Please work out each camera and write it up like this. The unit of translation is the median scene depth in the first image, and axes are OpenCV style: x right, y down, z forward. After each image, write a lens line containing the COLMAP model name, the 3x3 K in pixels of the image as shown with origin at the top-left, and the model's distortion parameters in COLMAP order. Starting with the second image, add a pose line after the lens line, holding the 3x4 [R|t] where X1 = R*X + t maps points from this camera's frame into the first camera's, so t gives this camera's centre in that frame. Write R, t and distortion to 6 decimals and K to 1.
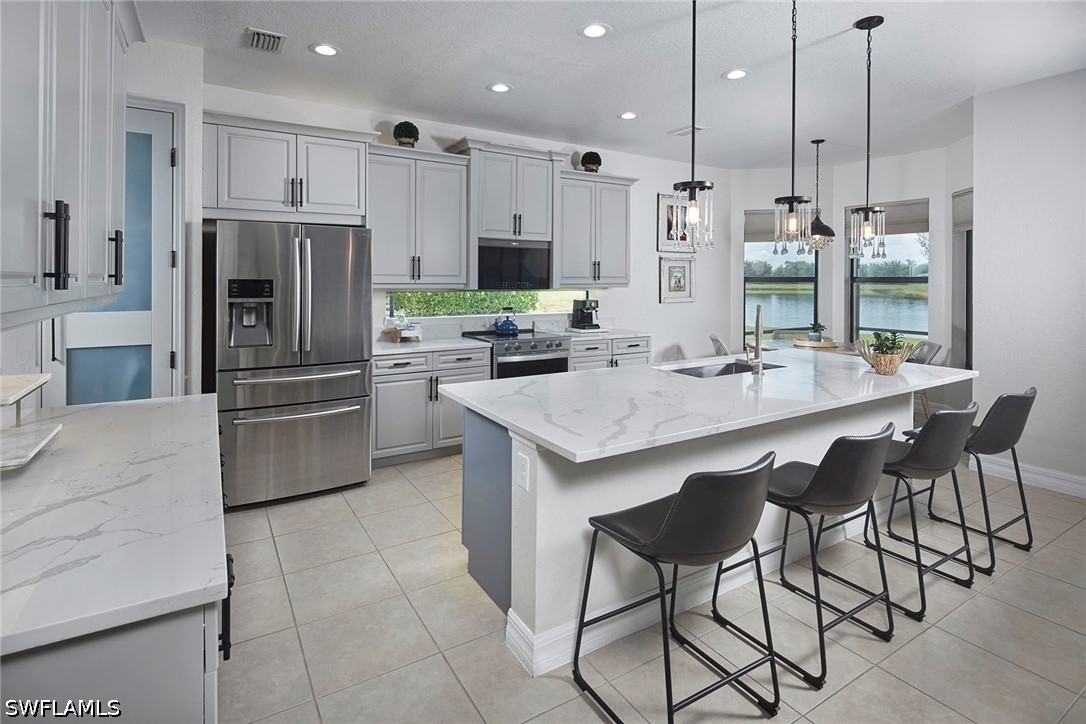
lens RADIAL K [[538.5, 0, 534.4], [0, 538.5, 286.0], [0, 0, 1]] dist [0.017782, -0.002787]
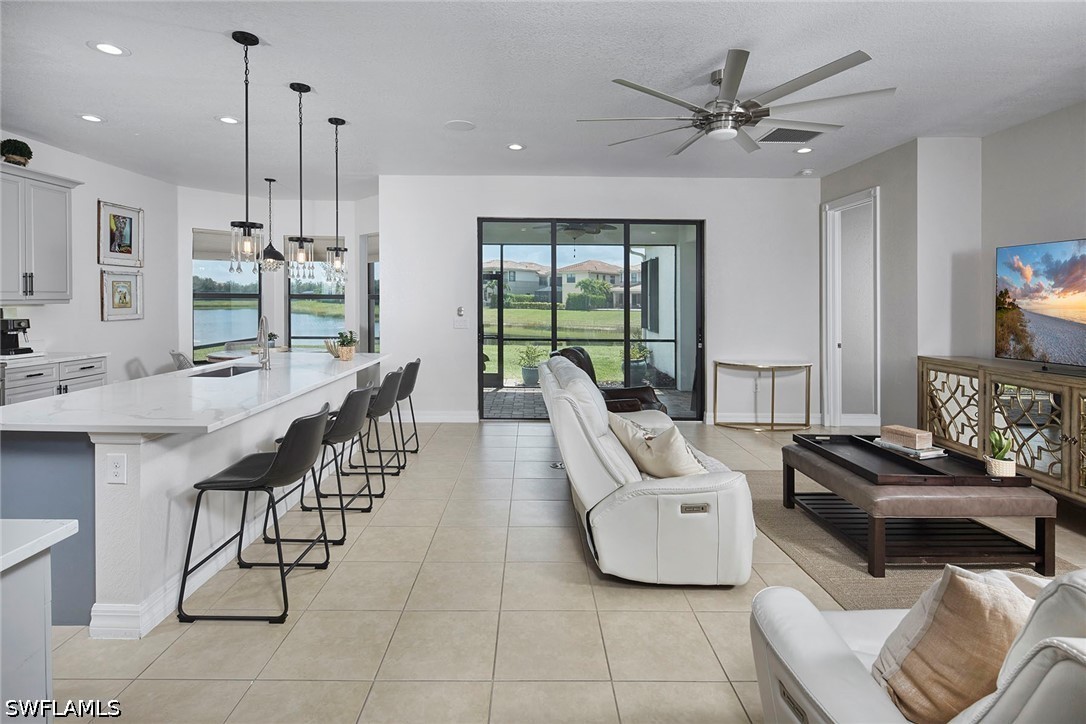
lens RADIAL K [[538.5, 0, 529.6], [0, 538.5, 299.1], [0, 0, 1]] dist [0.017782, -0.002787]
pose [[0.530568, 0.000866, 0.847642, -0.178406], [0.003393, 0.999989, -0.003145, 0.000314], [-0.847635, 0.004545, 0.530560, -0.108161]]
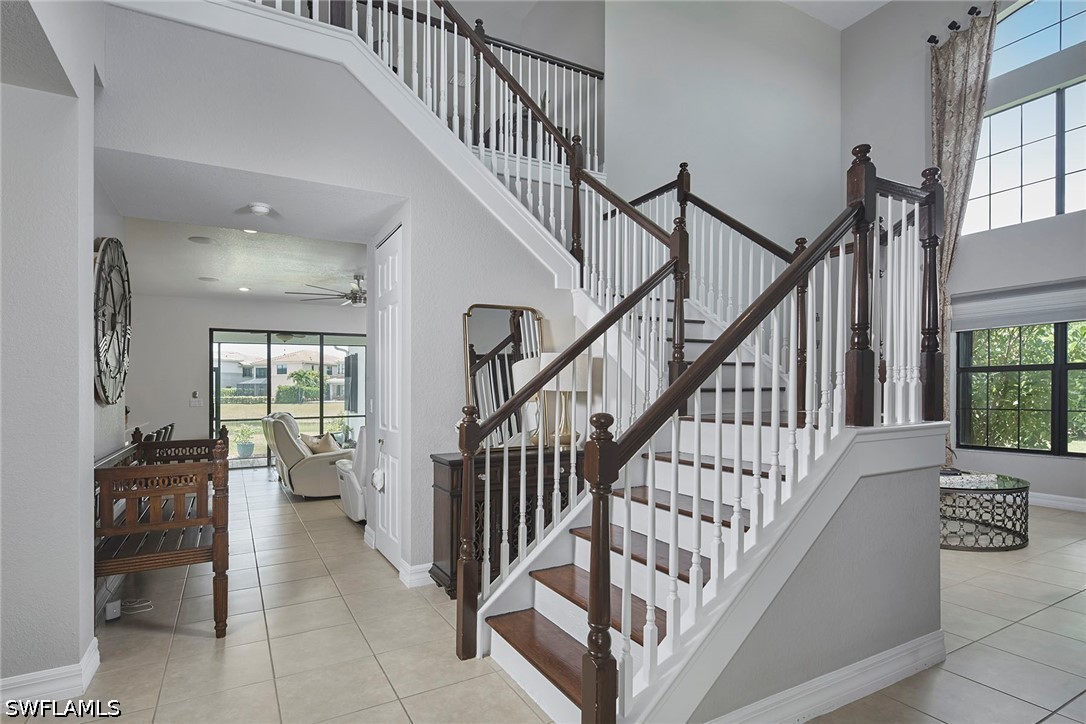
lens RADIAL K [[538.5, 0, 523.7], [0, 538.5, 372.7], [0, 0, 1]] dist [0.017782, -0.002787]
pose [[0.061854, 0.027377, 0.997710, -0.843255], [0.022553, 0.999330, -0.028820, 0.027036], [-0.997830, 0.024284, 0.061196, -0.456421]]
